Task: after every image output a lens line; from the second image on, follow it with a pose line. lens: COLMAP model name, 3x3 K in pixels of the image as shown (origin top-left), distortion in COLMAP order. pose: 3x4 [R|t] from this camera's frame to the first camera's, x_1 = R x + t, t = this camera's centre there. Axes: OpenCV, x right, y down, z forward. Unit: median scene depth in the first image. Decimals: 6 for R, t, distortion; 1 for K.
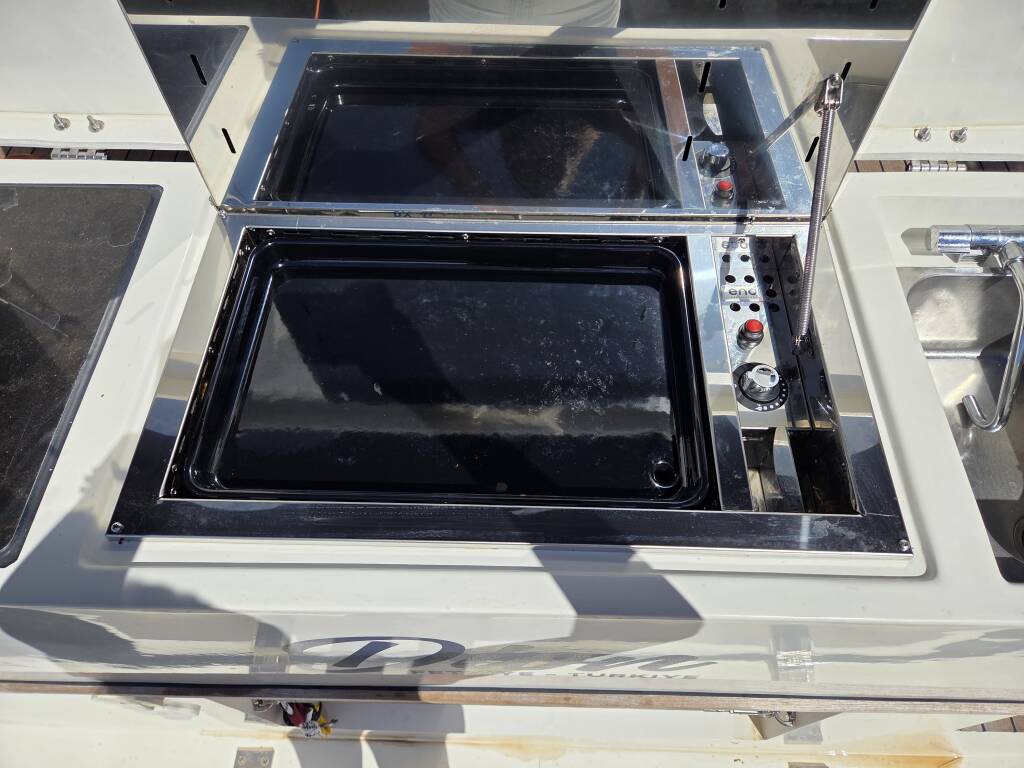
lens RADIAL K [[685.0, 0, 512.3], [0, 685.0, 385.1], [0, 0, 1]] dist [0.052181, -0.022084]
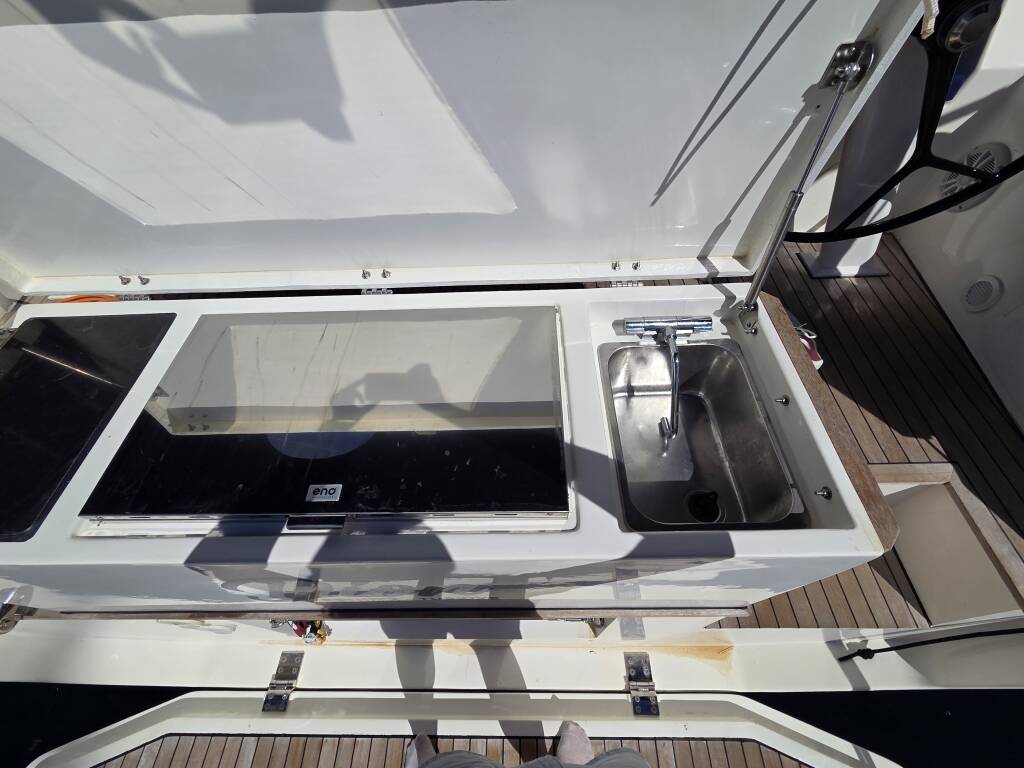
lens RADIAL K [[419.6, 0, 511.7], [0, 419.6, 387.4], [0, 0, 1]] dist [0.009267, -0.002367]
pose [[0.999048, -0.036012, -0.024629, 0.344258], [0.034025, 0.996464, -0.076821, 0.008433], [0.027309, 0.075910, 0.996741, -0.012932]]
